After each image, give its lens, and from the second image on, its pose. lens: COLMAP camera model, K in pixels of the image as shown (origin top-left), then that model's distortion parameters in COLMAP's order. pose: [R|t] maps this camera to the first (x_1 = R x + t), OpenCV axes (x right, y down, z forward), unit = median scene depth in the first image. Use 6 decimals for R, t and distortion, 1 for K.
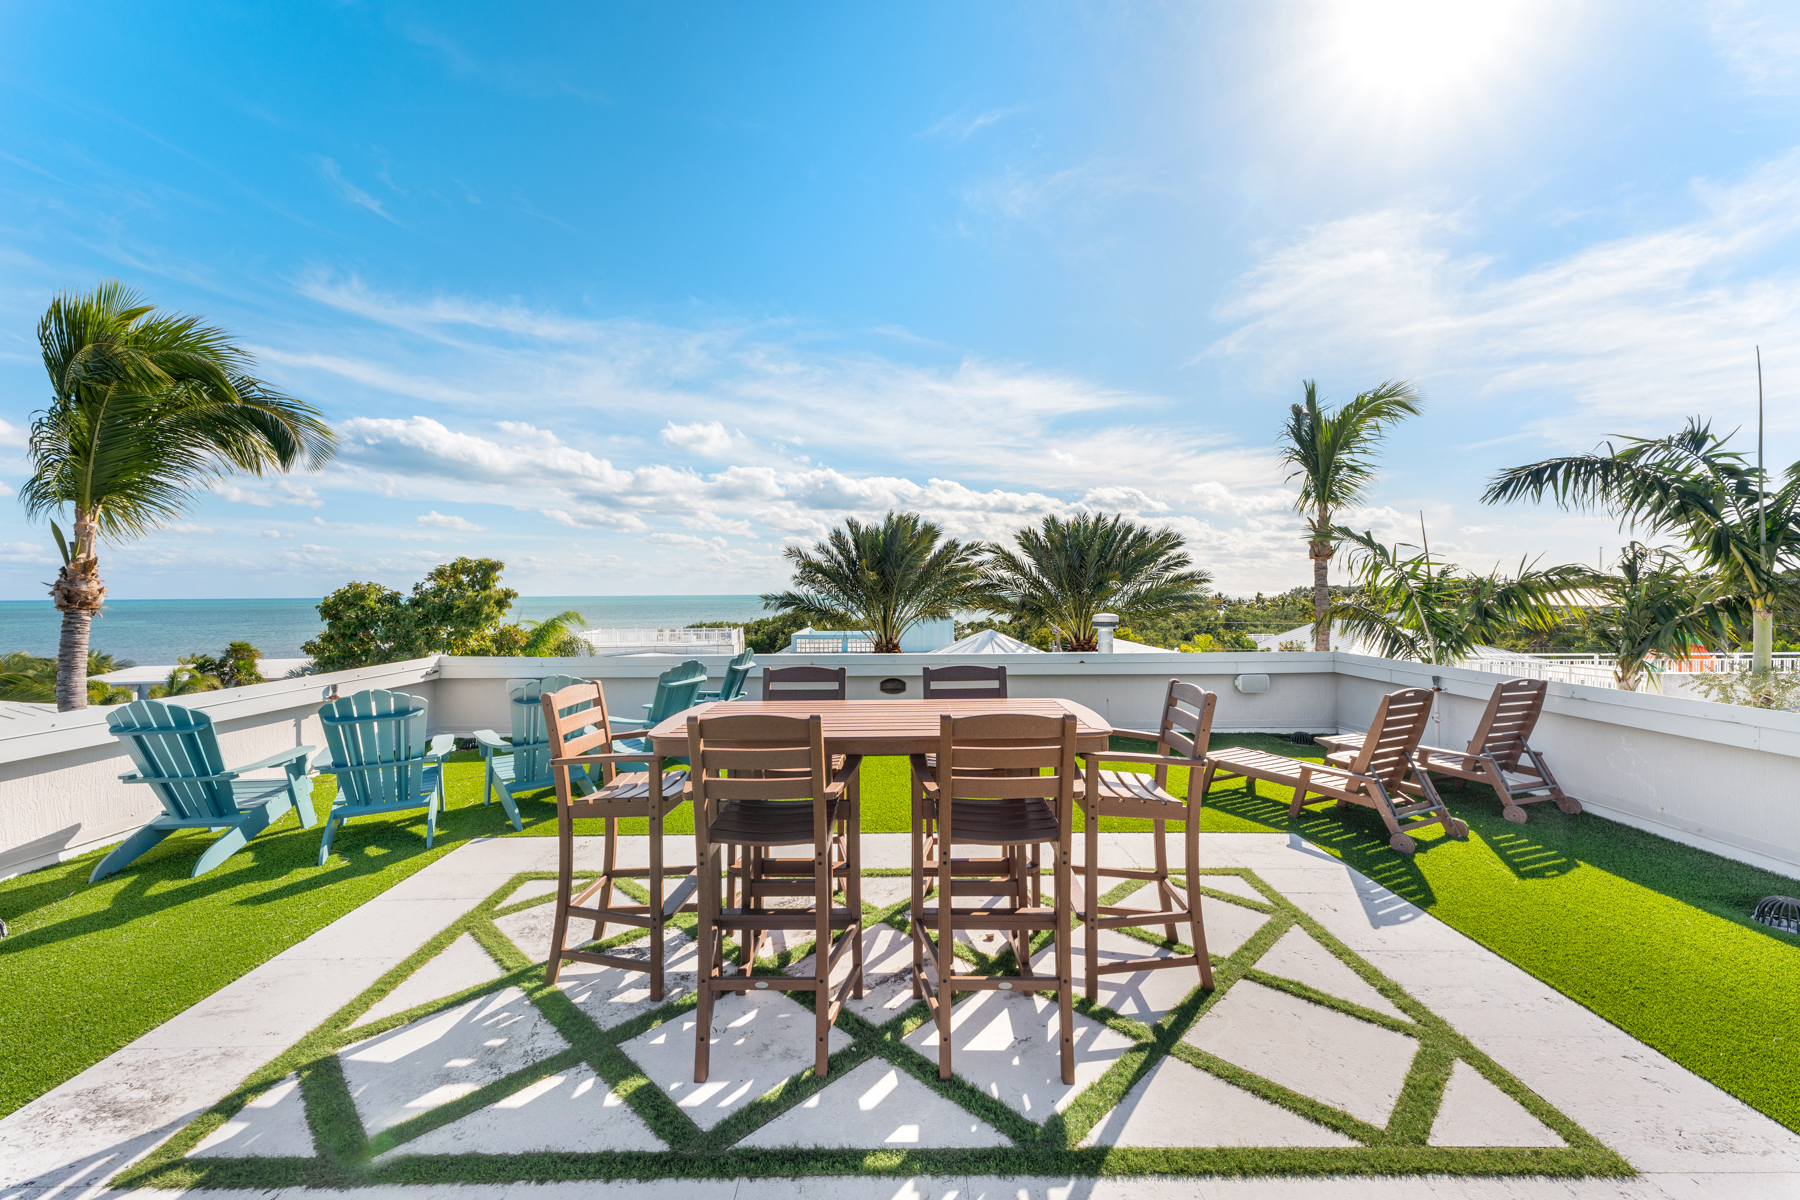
lens RADIAL K [[731.9, 0, 892.3], [0, 731.9, 591.3], [0, 0, 1]] dist [0.000371, 0.001645]
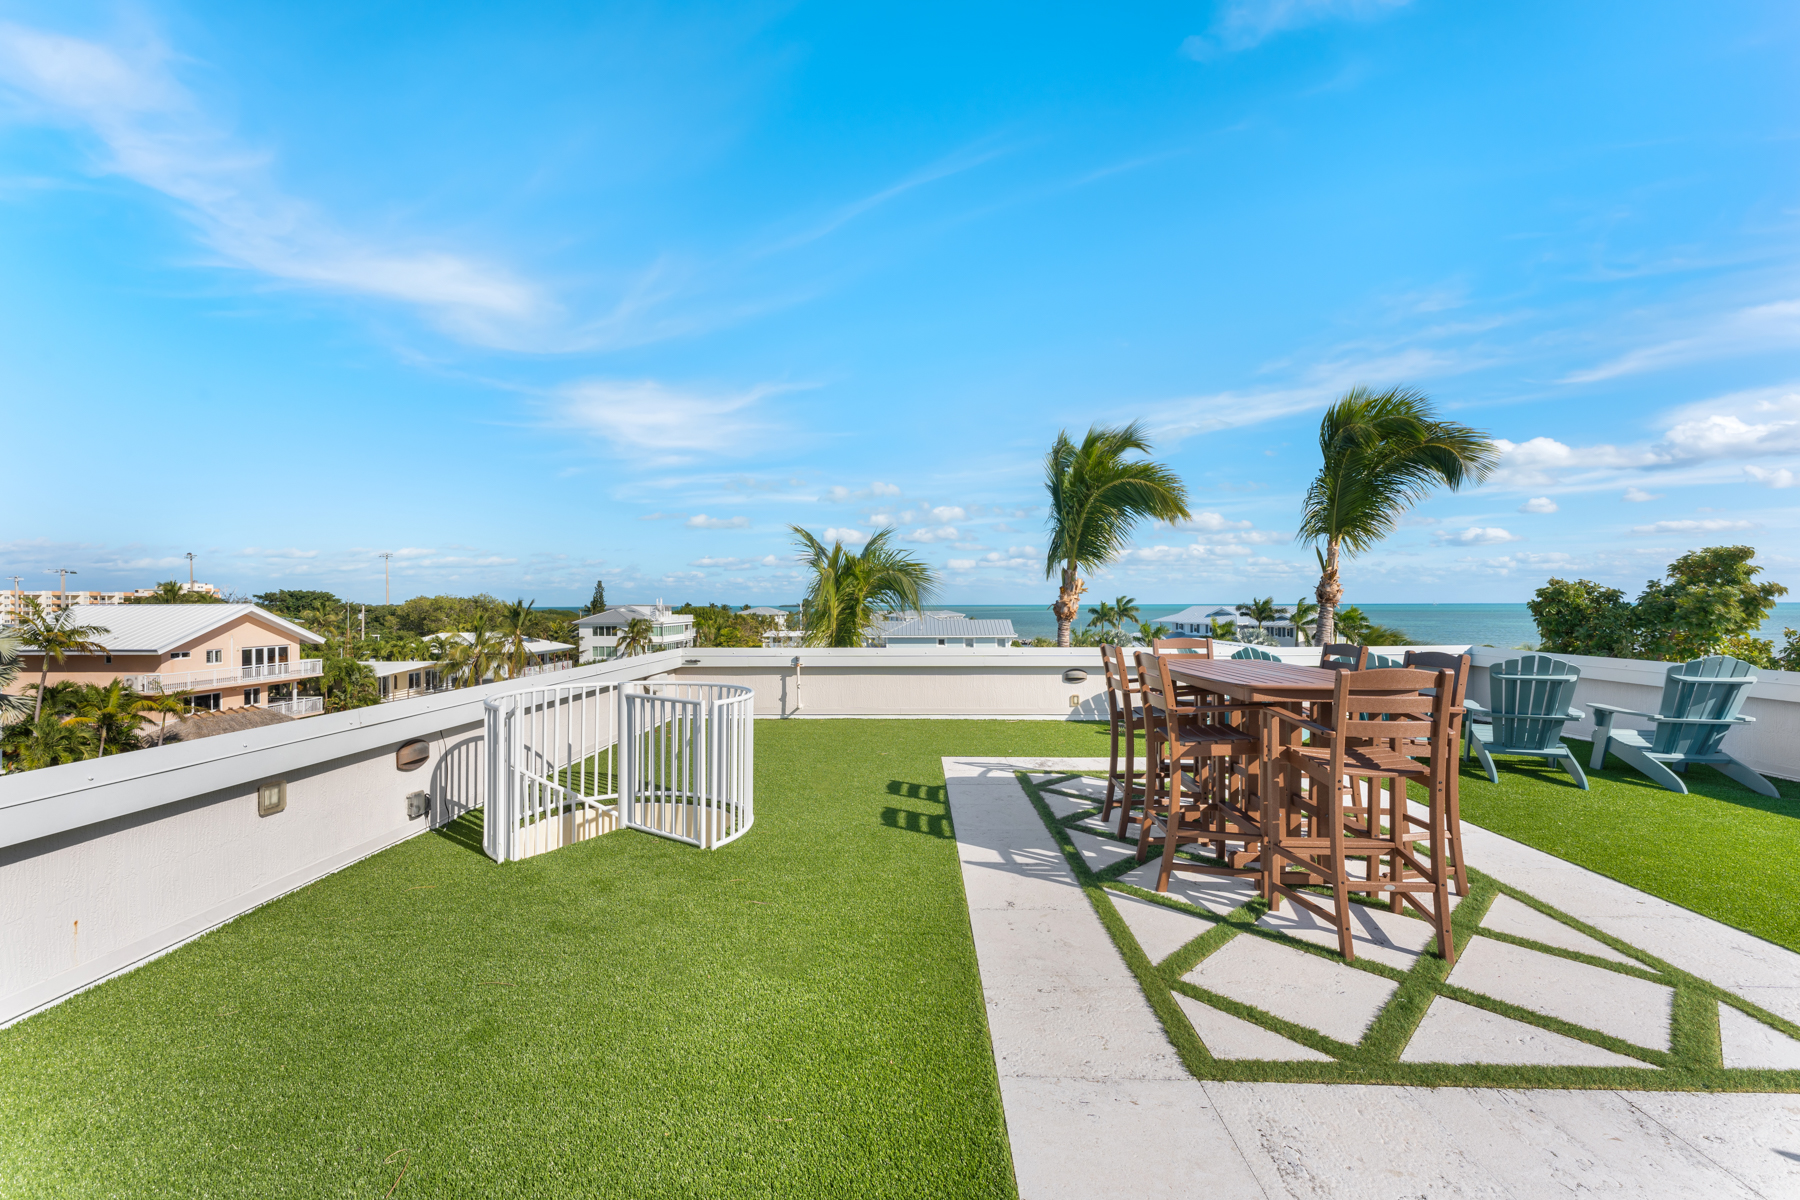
lens RADIAL K [[731.9, 0, 874.9], [0, 731.9, 616.4], [0, 0, 1]] dist [0.000371, 0.001645]
pose [[-0.058532, 0.023174, -0.998016, 0.436189], [0.005331, 0.999724, 0.022901, 0.010985], [0.998271, -0.003980, -0.058640, 0.116906]]
